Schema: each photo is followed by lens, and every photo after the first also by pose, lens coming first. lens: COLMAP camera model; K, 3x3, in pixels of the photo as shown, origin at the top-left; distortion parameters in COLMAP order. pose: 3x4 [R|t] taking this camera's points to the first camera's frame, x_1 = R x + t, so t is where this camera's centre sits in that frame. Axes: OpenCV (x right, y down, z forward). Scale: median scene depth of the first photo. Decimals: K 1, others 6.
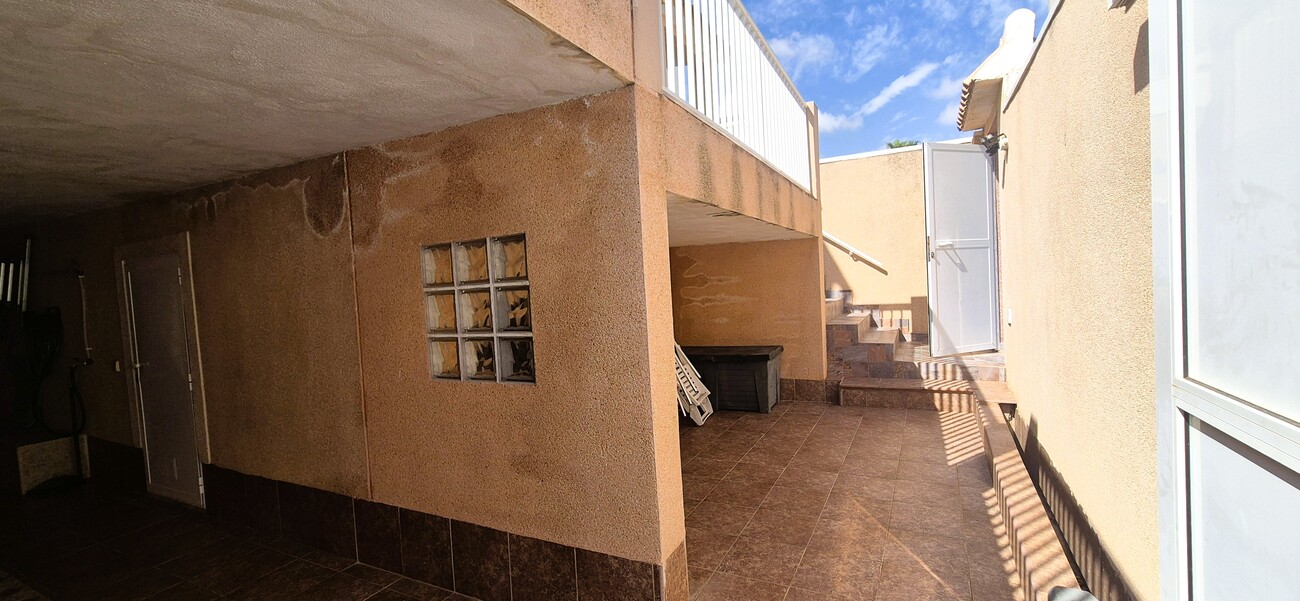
lens RADIAL K [[533.0, 0, 650.3], [0, 533.0, 301.8], [0, 0, 1]] dist [-0.002653, -0.000089]
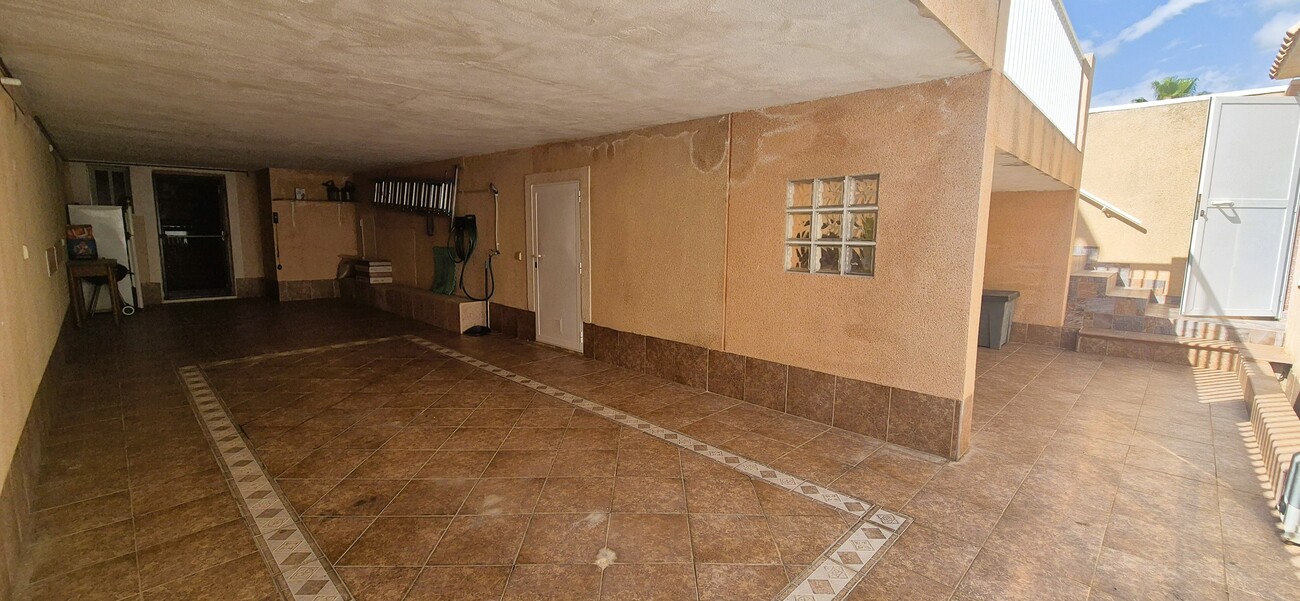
lens RADIAL K [[533.0, 0, 649.4], [0, 533.0, 301.5], [0, 0, 1]] dist [-0.002653, -0.000089]
pose [[0.951877, 0.101329, -0.289245, -0.291568], [-0.072982, 0.991557, 0.107187, 0.084706], [0.297664, -0.080920, 0.951235, -0.470672]]
